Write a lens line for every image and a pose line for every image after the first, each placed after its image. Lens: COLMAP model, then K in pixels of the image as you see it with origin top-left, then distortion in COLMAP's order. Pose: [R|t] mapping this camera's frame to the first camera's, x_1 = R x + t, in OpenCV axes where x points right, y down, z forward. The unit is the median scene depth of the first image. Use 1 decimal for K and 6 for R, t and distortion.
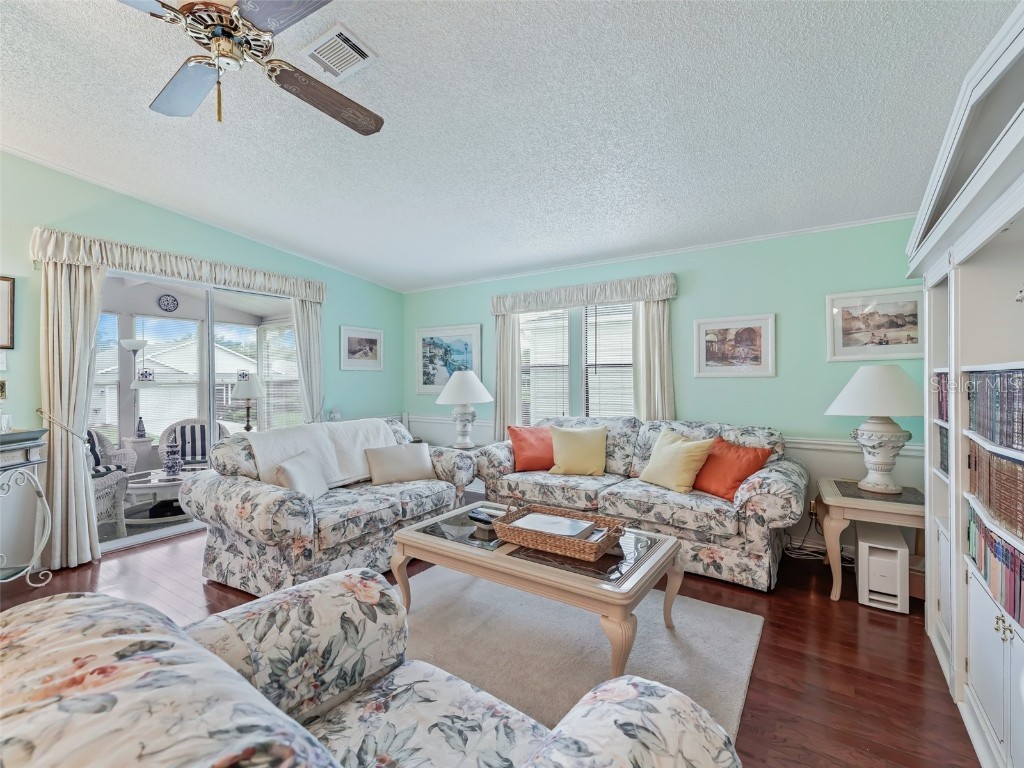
lens RADIAL K [[445.0, 0, 512.0], [0, 445.0, 384.0], [0, 0, 1]] dist [0.002464, 0.000192]
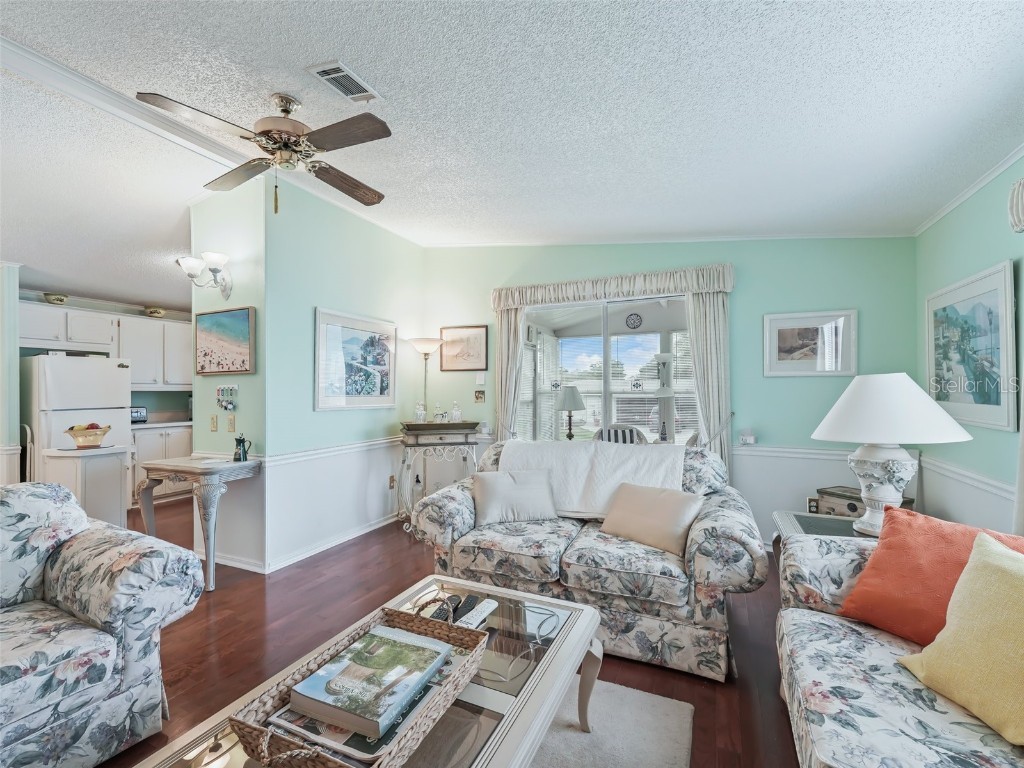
lens RADIAL K [[466.3, 0, 505.3], [0, 466.3, 390.0], [0, 0, 1]] dist [0.015526, -0.000067]
pose [[0.158550, 0.006992, -0.987326, 0.456414], [-0.008063, 0.999951, 0.005786, -0.017228], [0.987318, 0.007044, 0.158599, 0.716223]]
